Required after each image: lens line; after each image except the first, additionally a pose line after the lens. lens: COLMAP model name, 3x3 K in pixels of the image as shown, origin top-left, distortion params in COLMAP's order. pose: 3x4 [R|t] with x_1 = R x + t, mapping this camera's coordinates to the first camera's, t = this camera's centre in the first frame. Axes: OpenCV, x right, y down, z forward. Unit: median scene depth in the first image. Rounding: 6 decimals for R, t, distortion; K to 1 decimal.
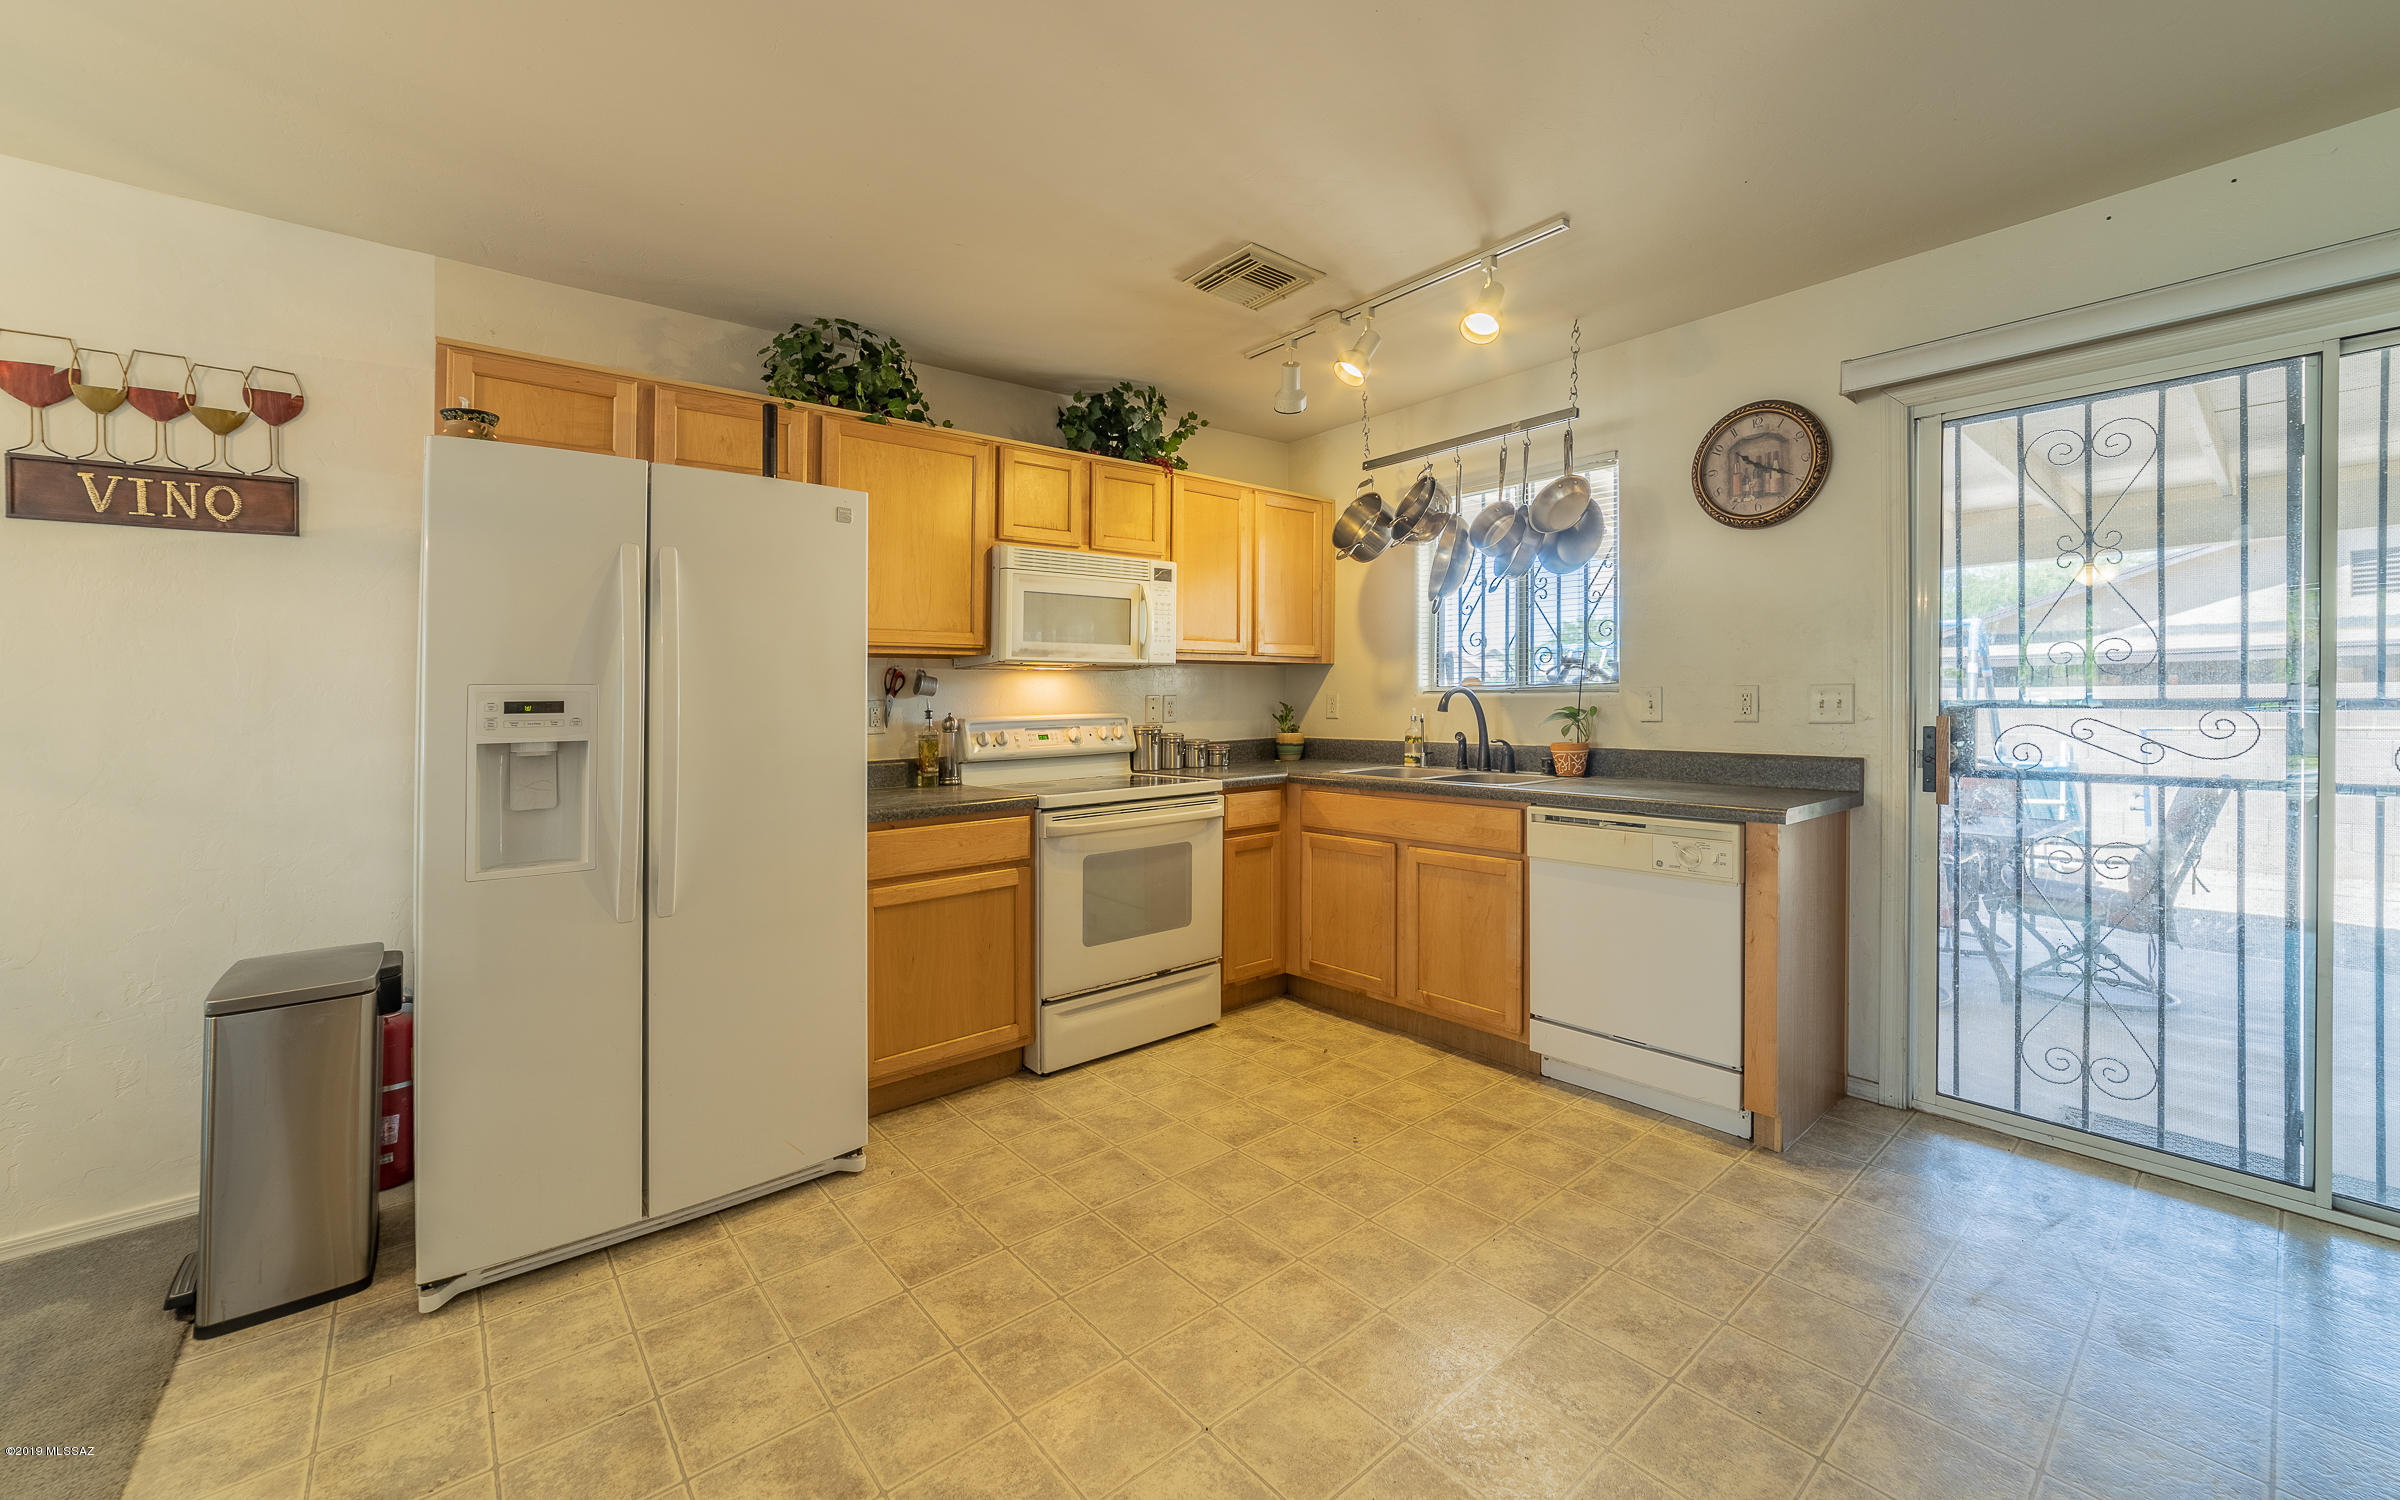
lens RADIAL K [[924.9, 0, 1202.1], [0, 924.9, 713.4], [0, 0, 1]] dist [-0.029009, 0.009787]
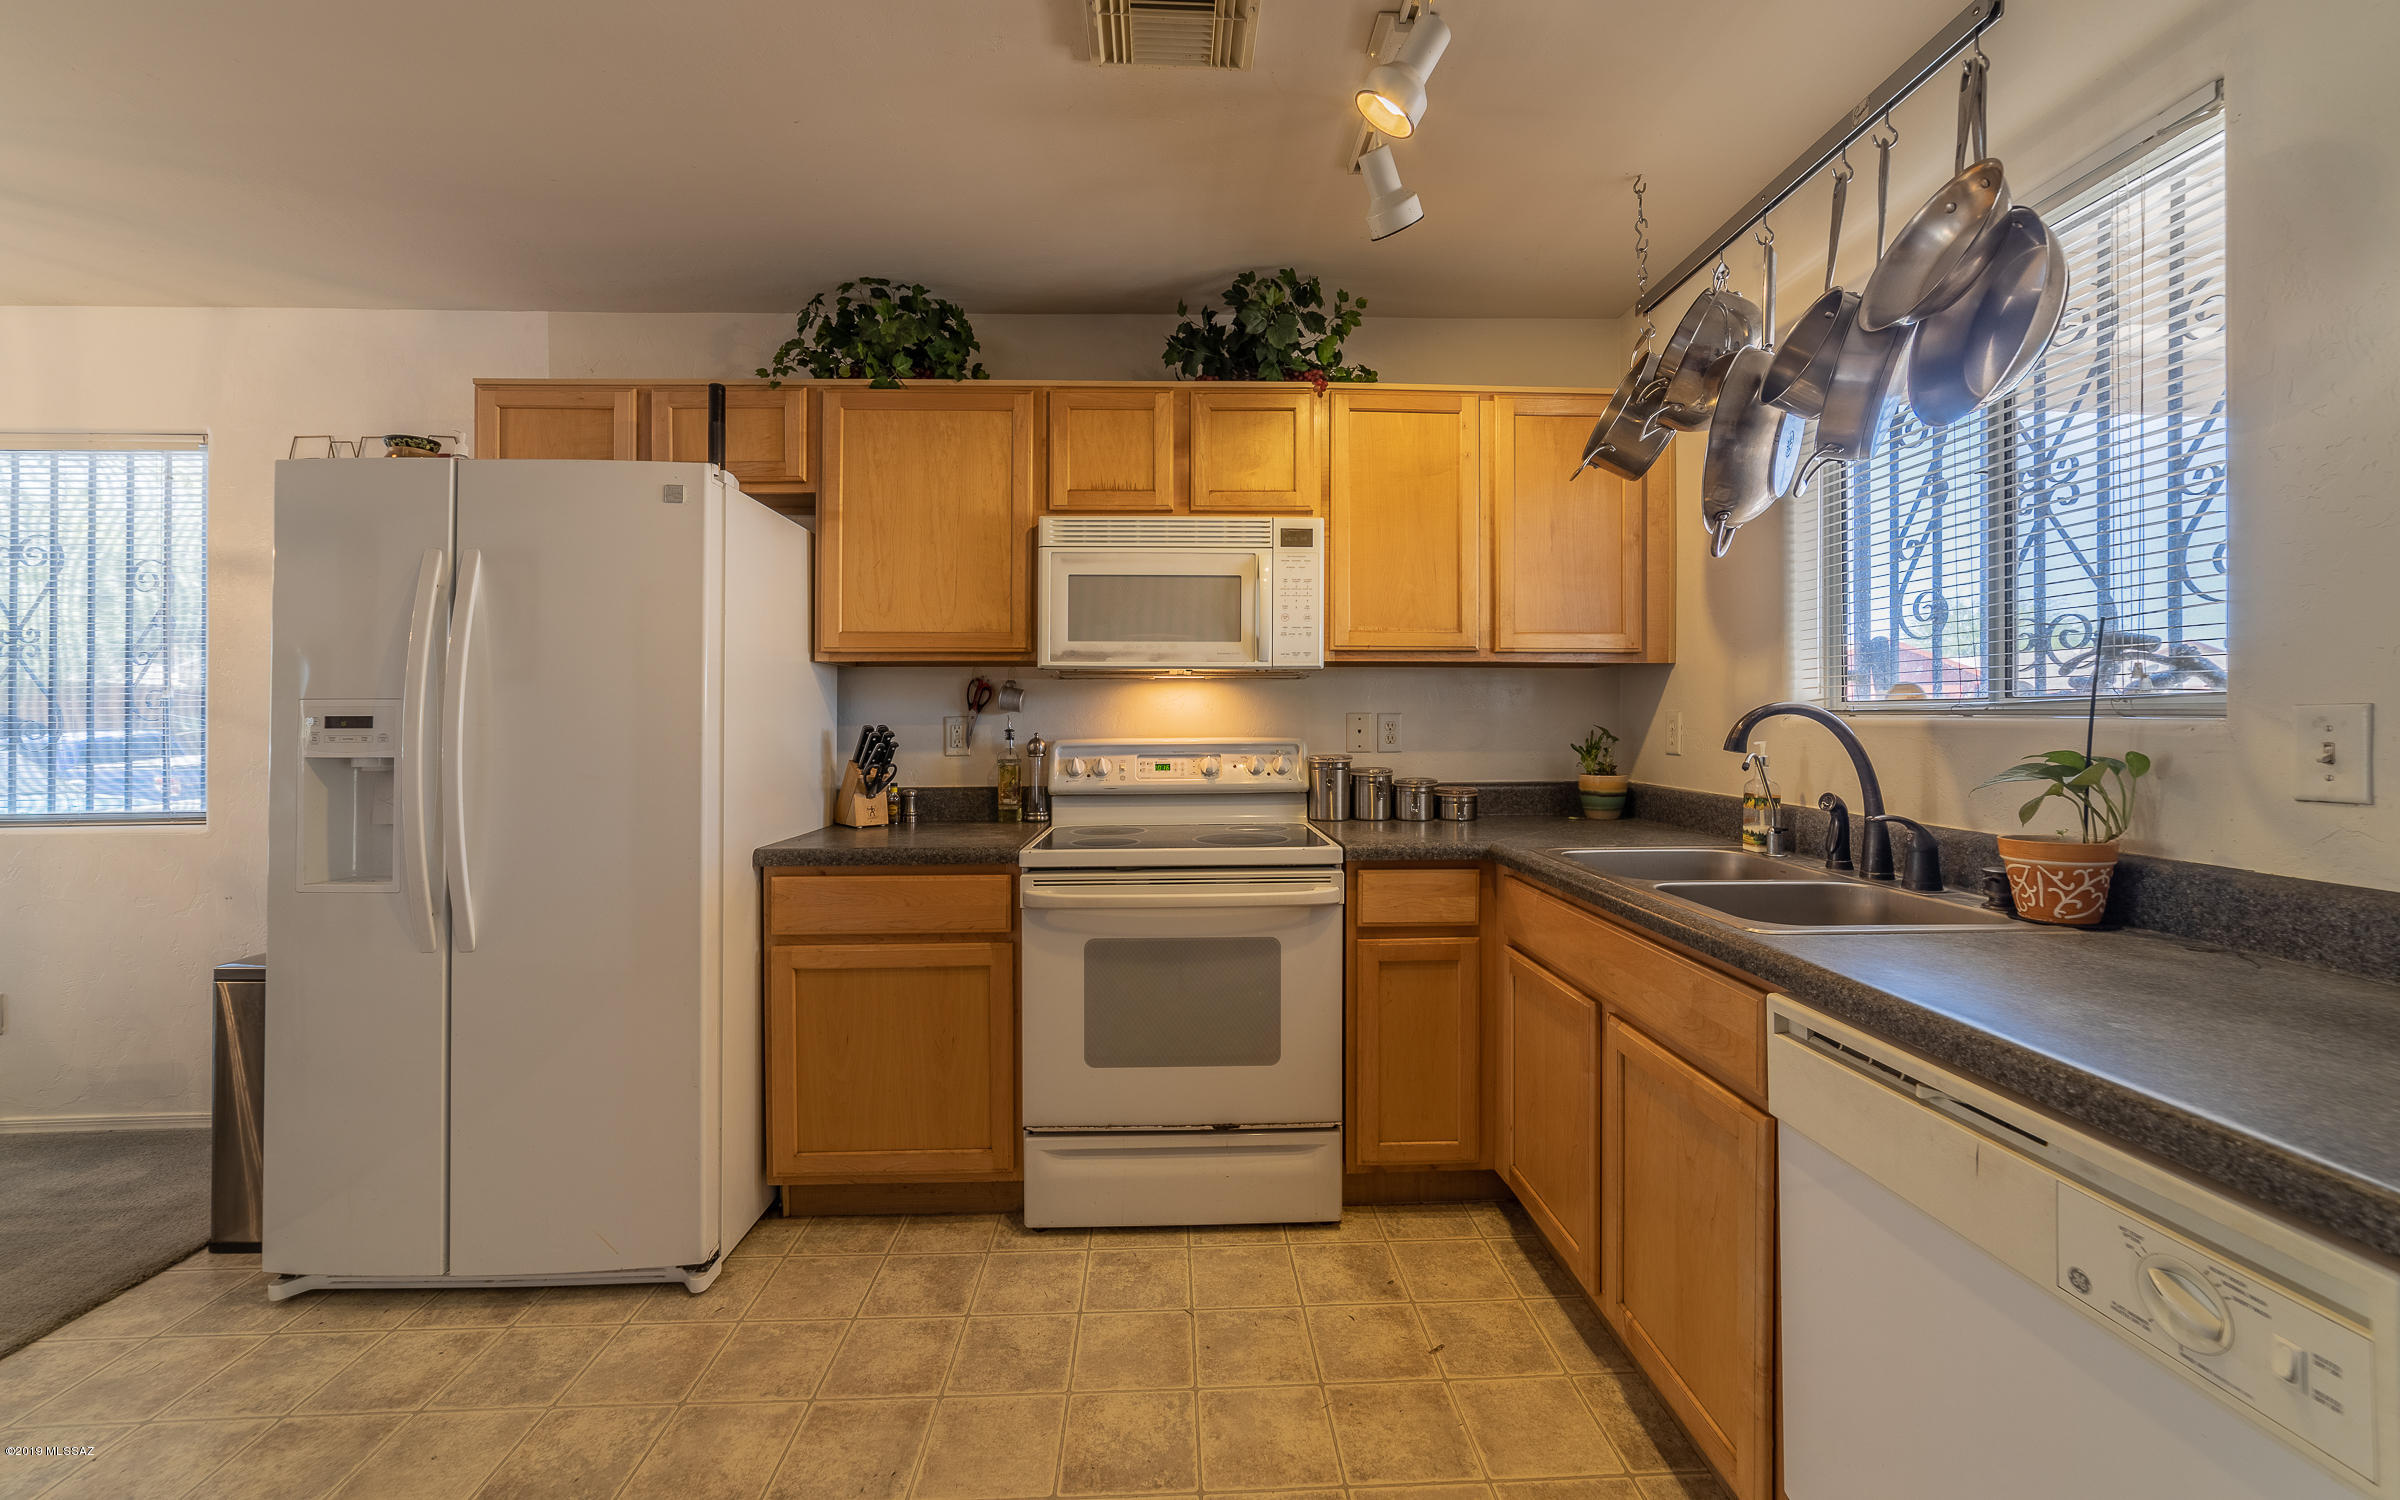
lens RADIAL K [[924.9, 0, 1202.1], [0, 924.9, 713.4], [0, 0, 1]] dist [-0.029009, 0.009787]
pose [[0.793565, 0.009156, -0.608416, 0.349997], [-0.017627, 0.999813, -0.007946, -0.014405], [0.608230, 0.017030, 0.793578, 0.455848]]
